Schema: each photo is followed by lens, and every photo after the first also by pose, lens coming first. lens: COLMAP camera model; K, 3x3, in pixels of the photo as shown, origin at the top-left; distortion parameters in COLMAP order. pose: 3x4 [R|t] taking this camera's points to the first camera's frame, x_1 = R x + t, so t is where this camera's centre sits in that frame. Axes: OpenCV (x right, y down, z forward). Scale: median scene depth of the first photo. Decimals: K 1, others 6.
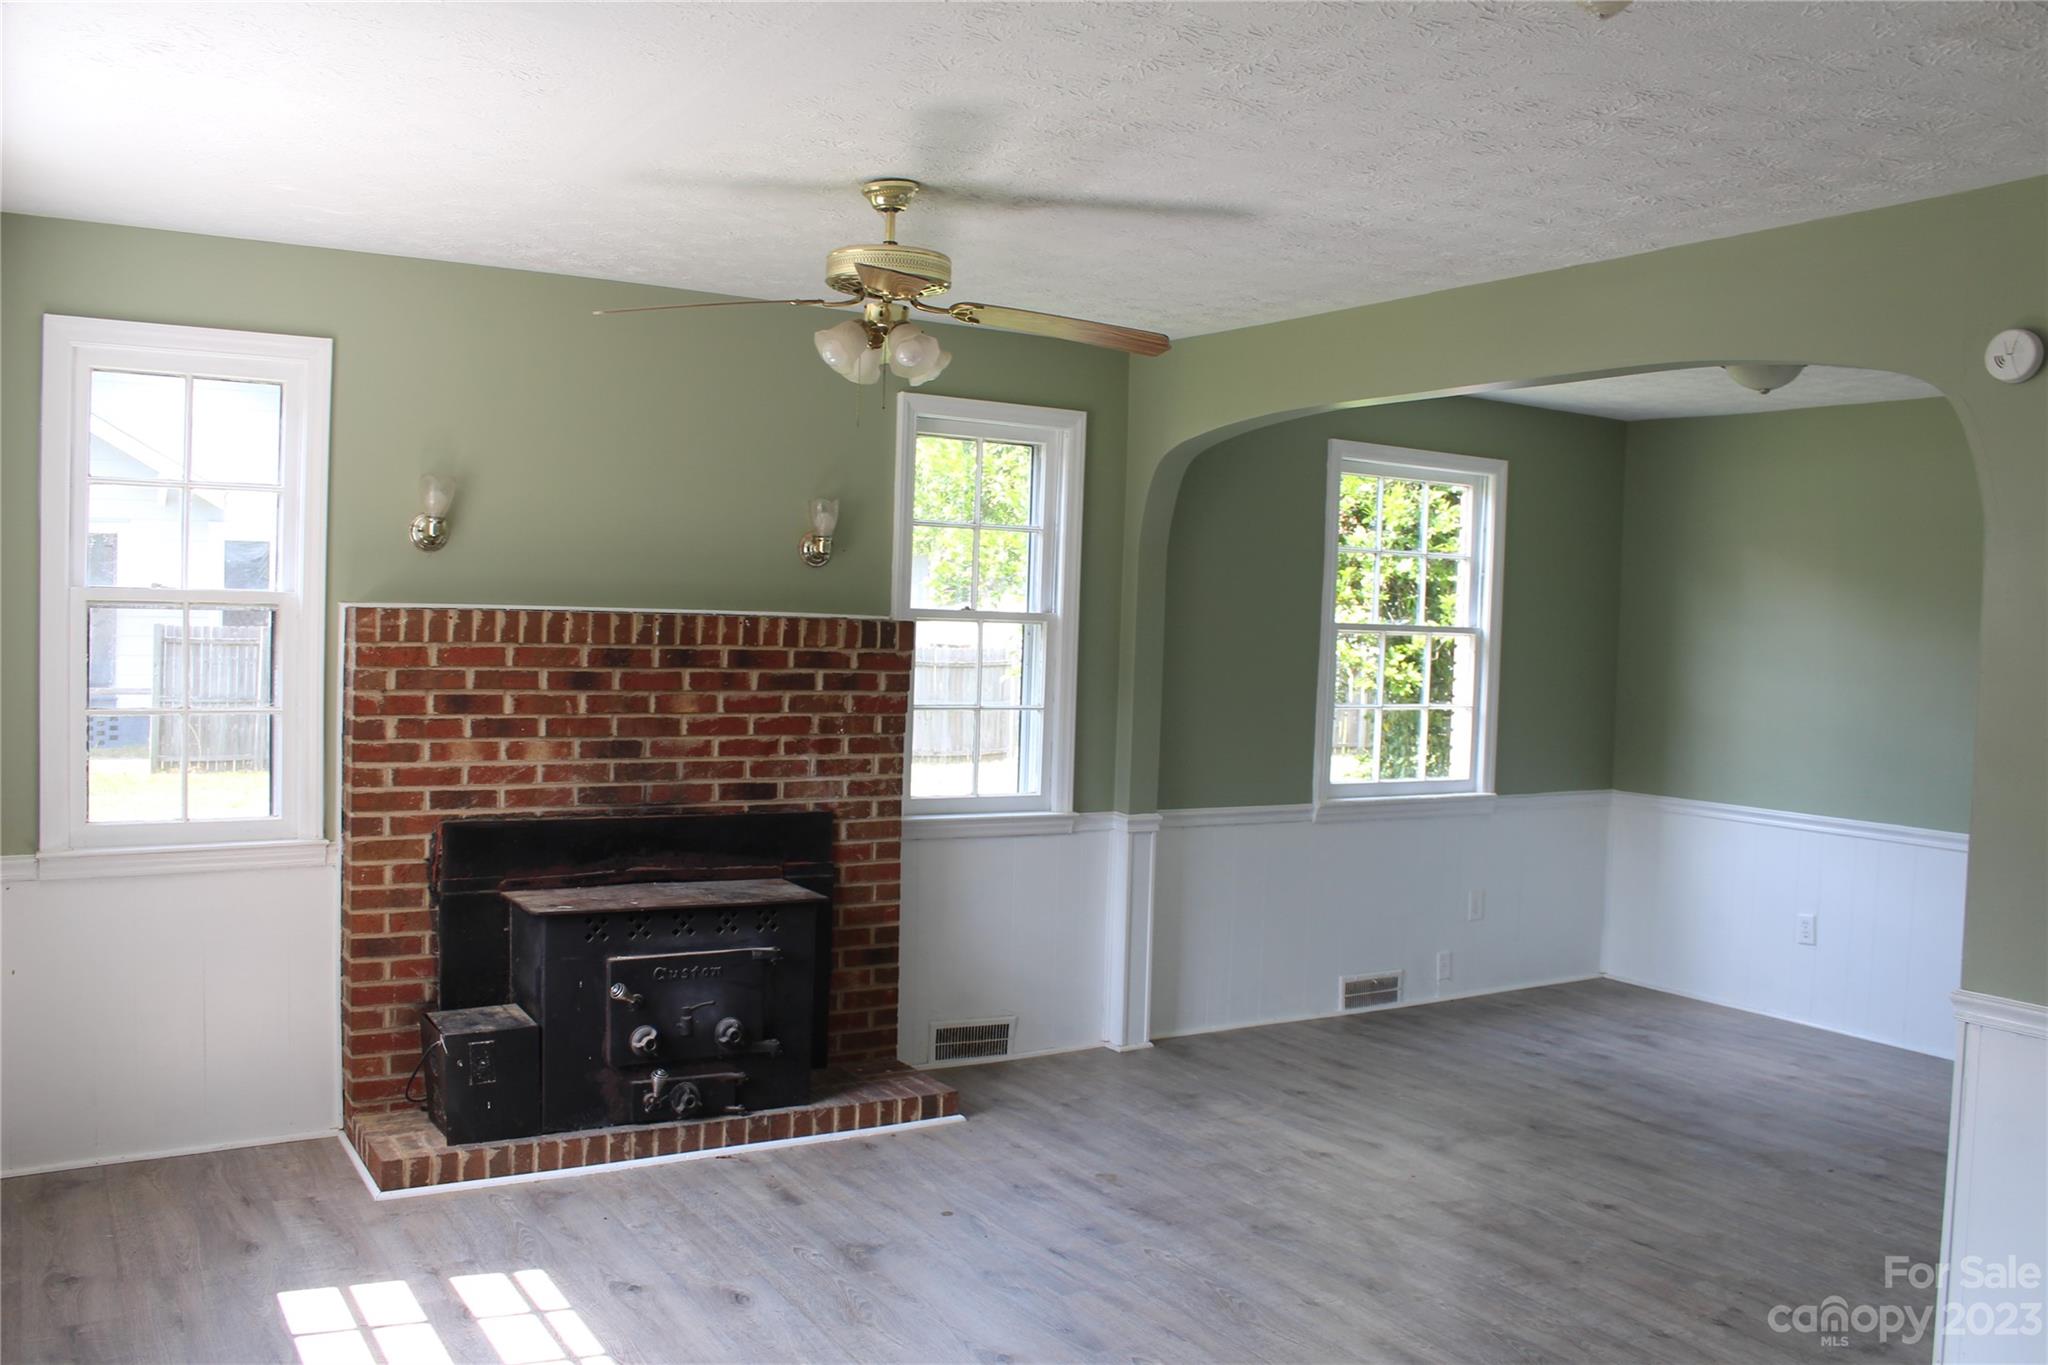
lens RADIAL K [[1706.2, 0, 1015.1], [0, 1706.2, 678.0], [0, 0, 1]] dist [-0.160026, 0.135759]
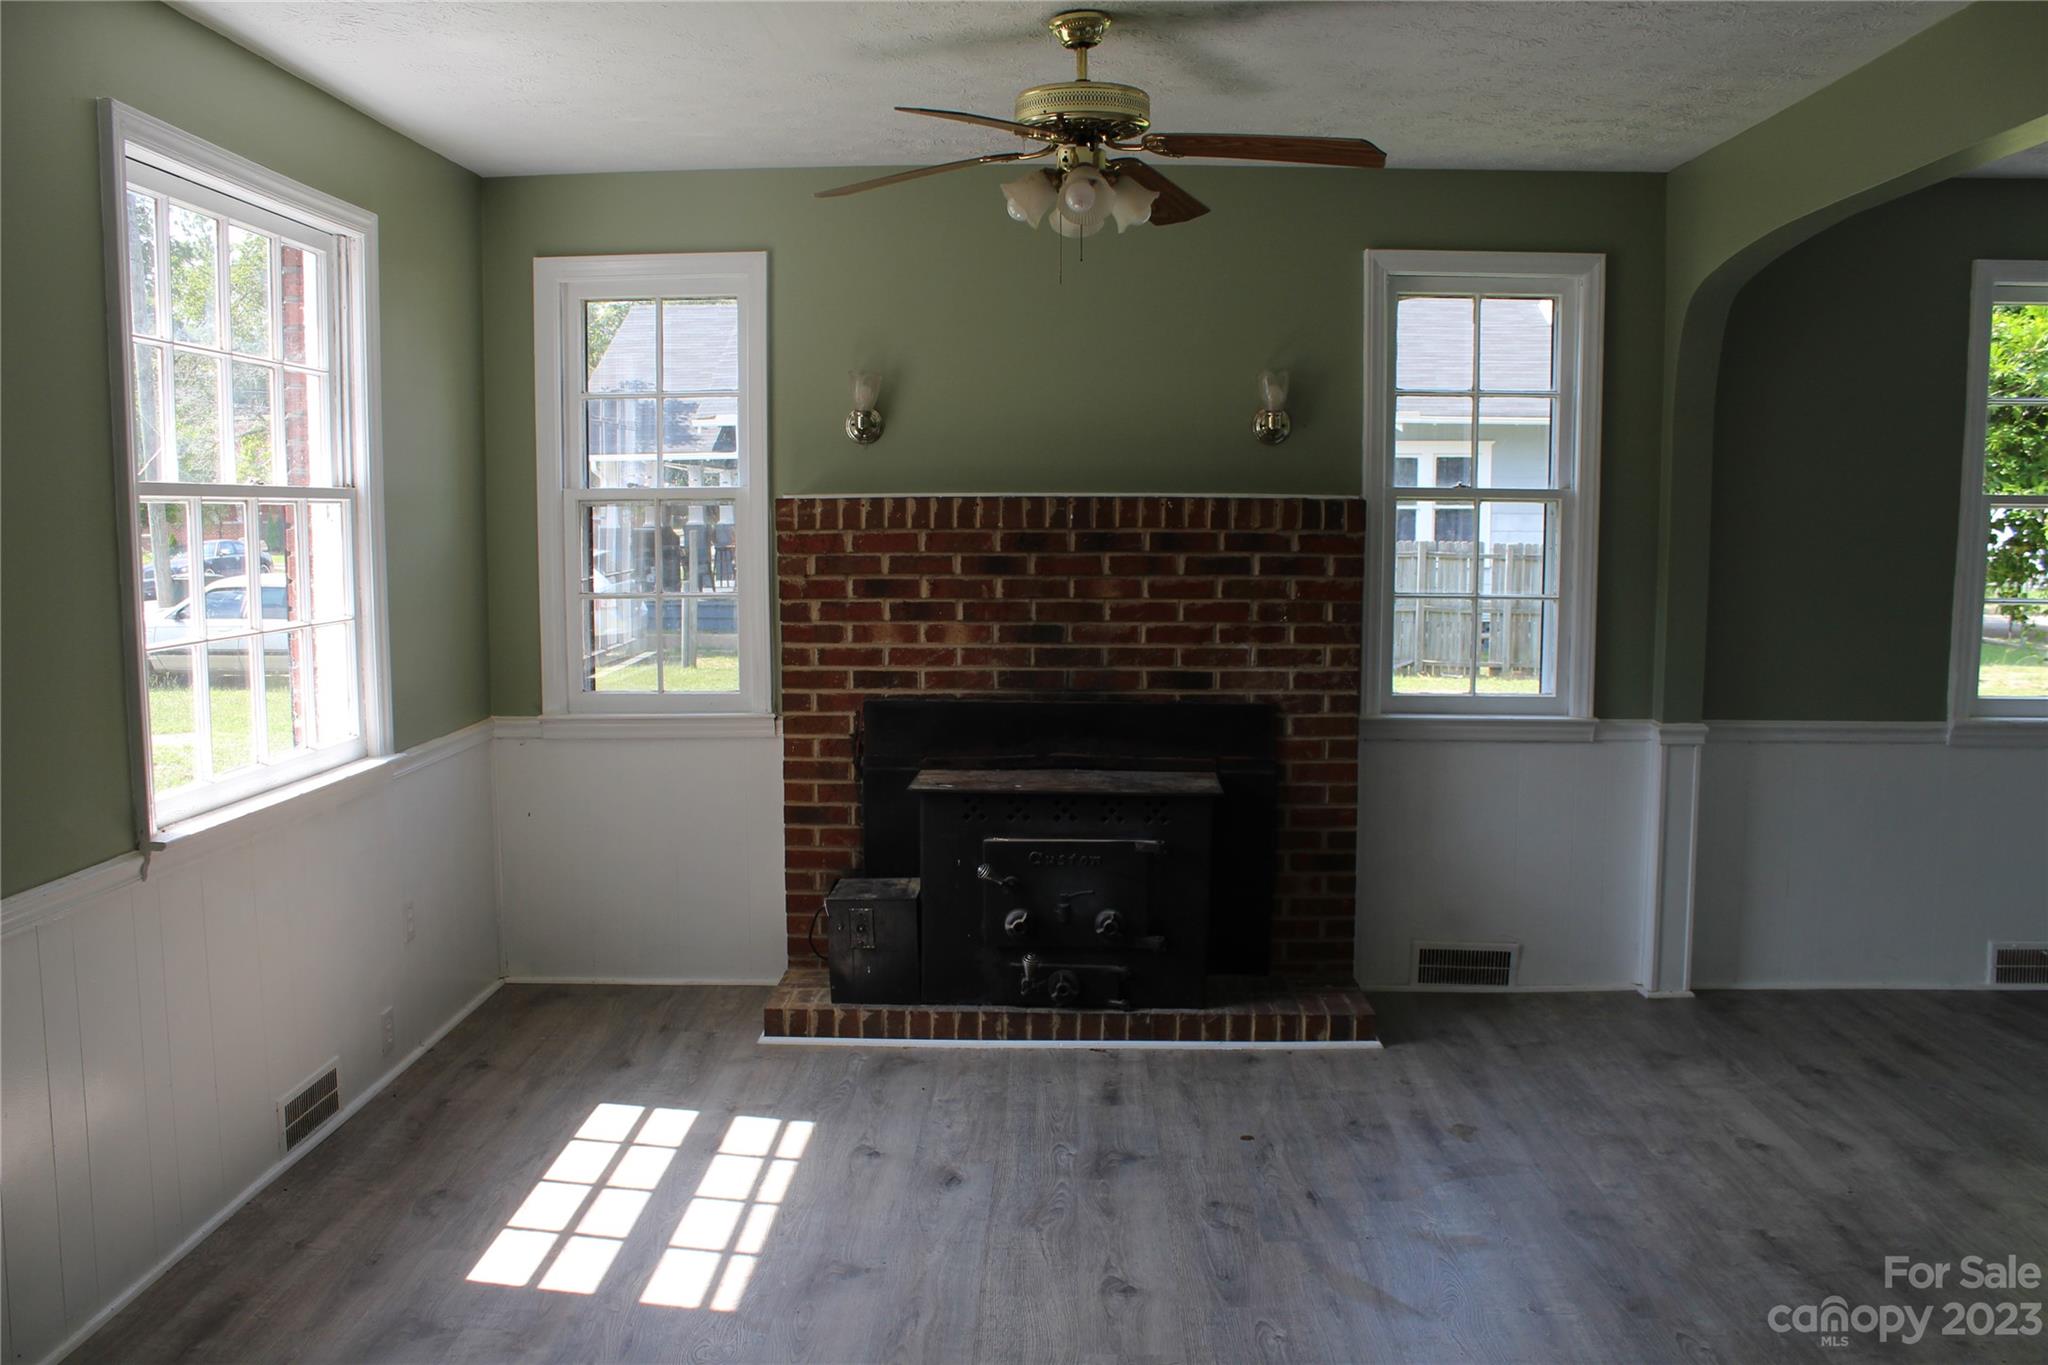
lens RADIAL K [[1706.2, 0, 1016.6], [0, 1706.2, 678.4], [0, 0, 1]] dist [-0.160026, 0.135759]
pose [[0.836089, 0.024205, -0.548059, 0.315401], [0.003707, 0.998754, 0.049765, 0.018518], [0.548581, -0.043639, 0.834958, 0.152752]]
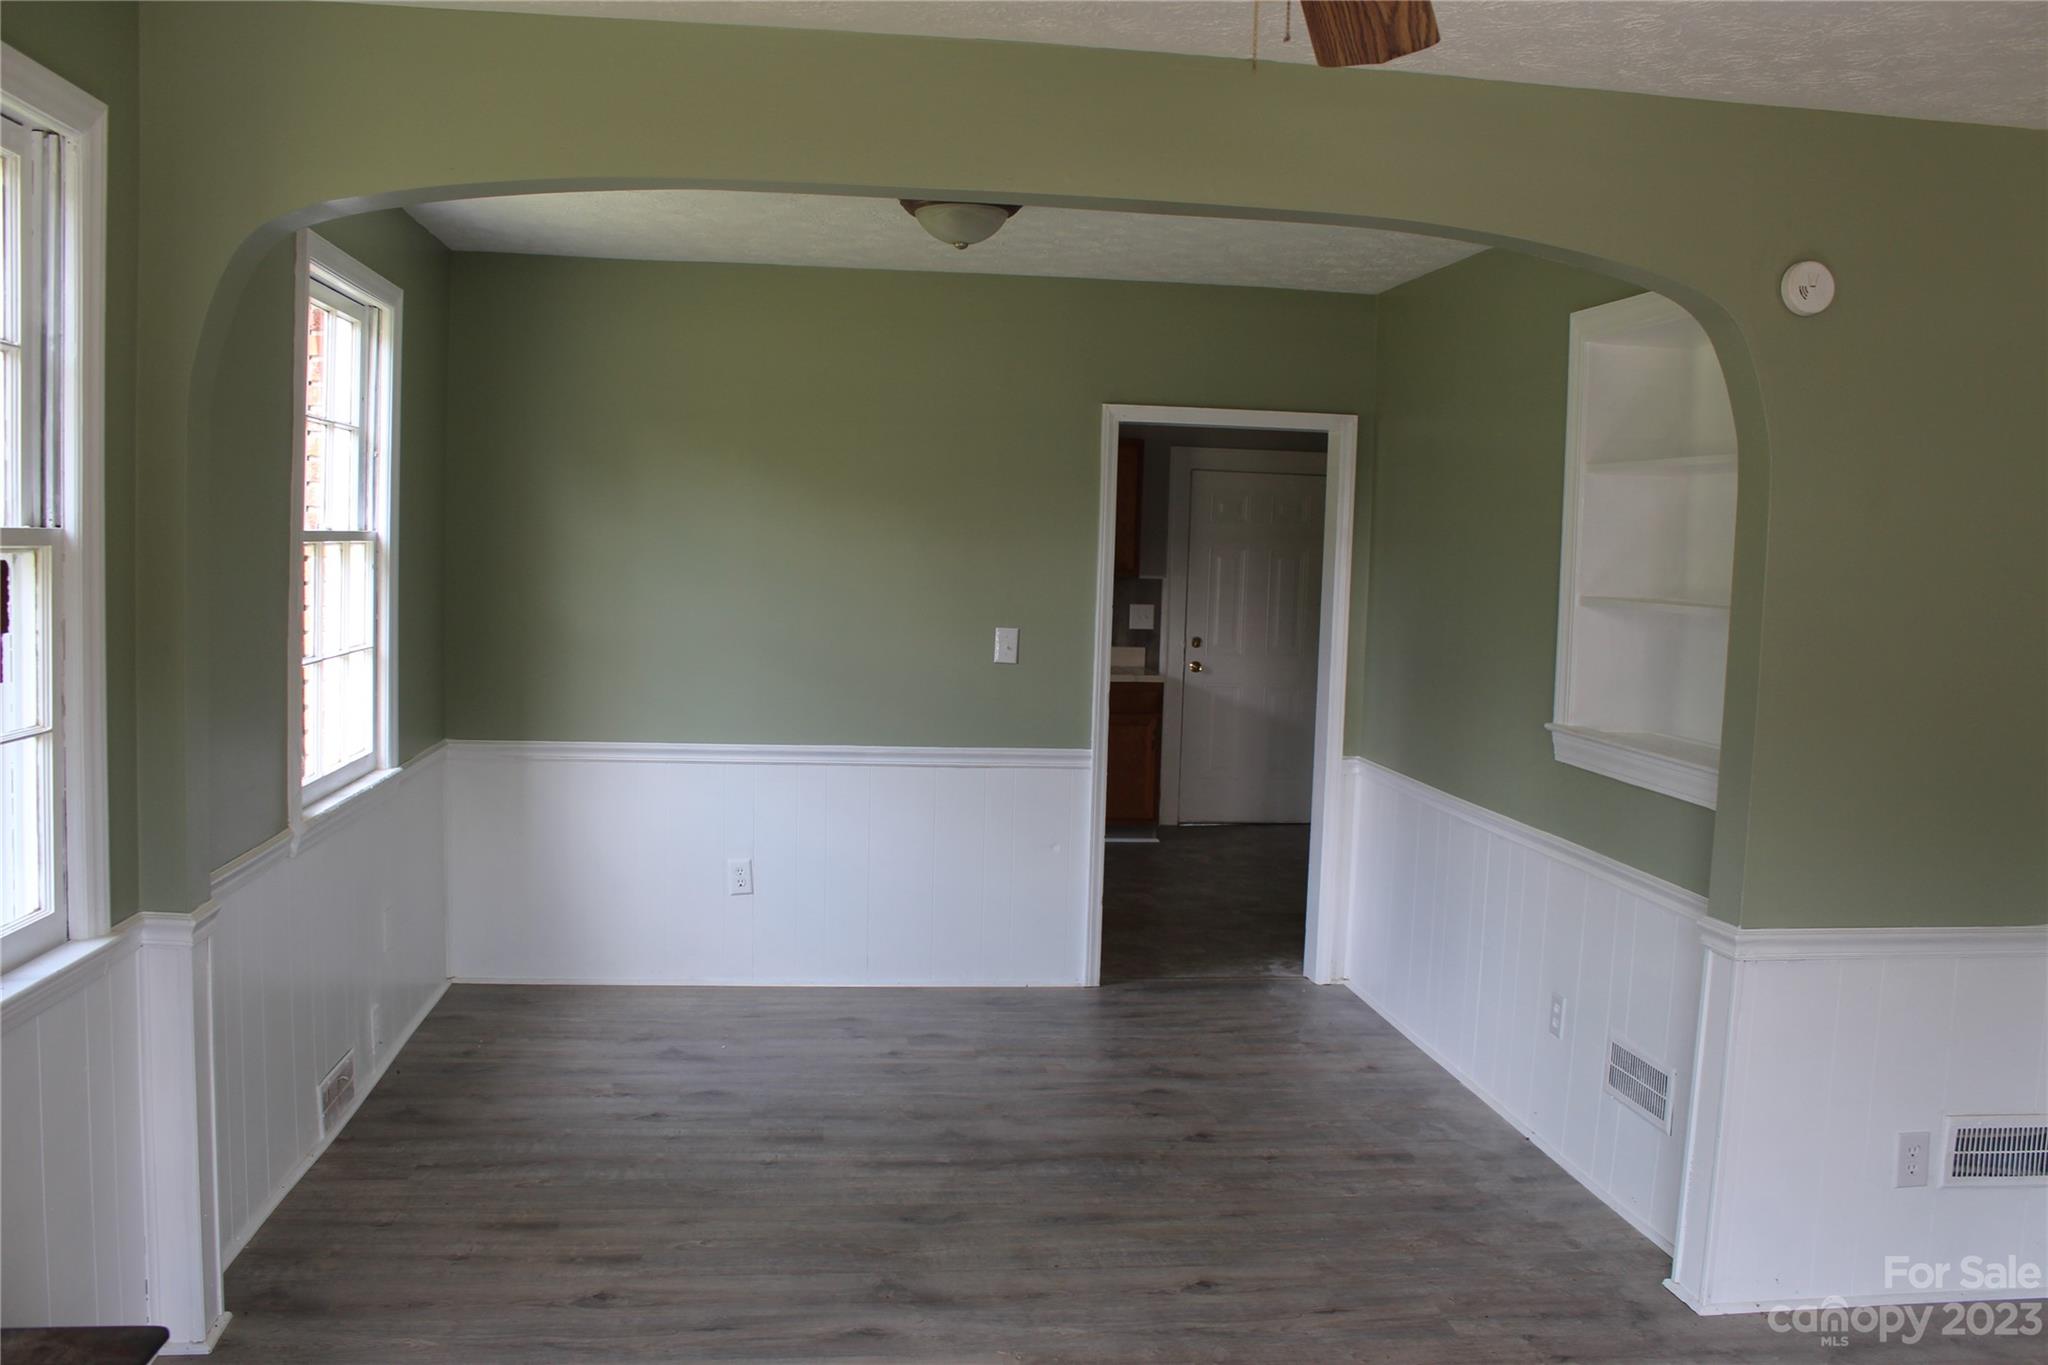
lens RADIAL K [[1706.2, 0, 1017.1], [0, 1706.2, 684.2], [0, 0, 1]] dist [-0.160026, 0.135759]
pose [[0.408716, -0.094714, 0.907734, -0.348852], [0.015261, 0.995171, 0.096966, -0.042910], [-0.912534, -0.025778, 0.408187, 0.699300]]
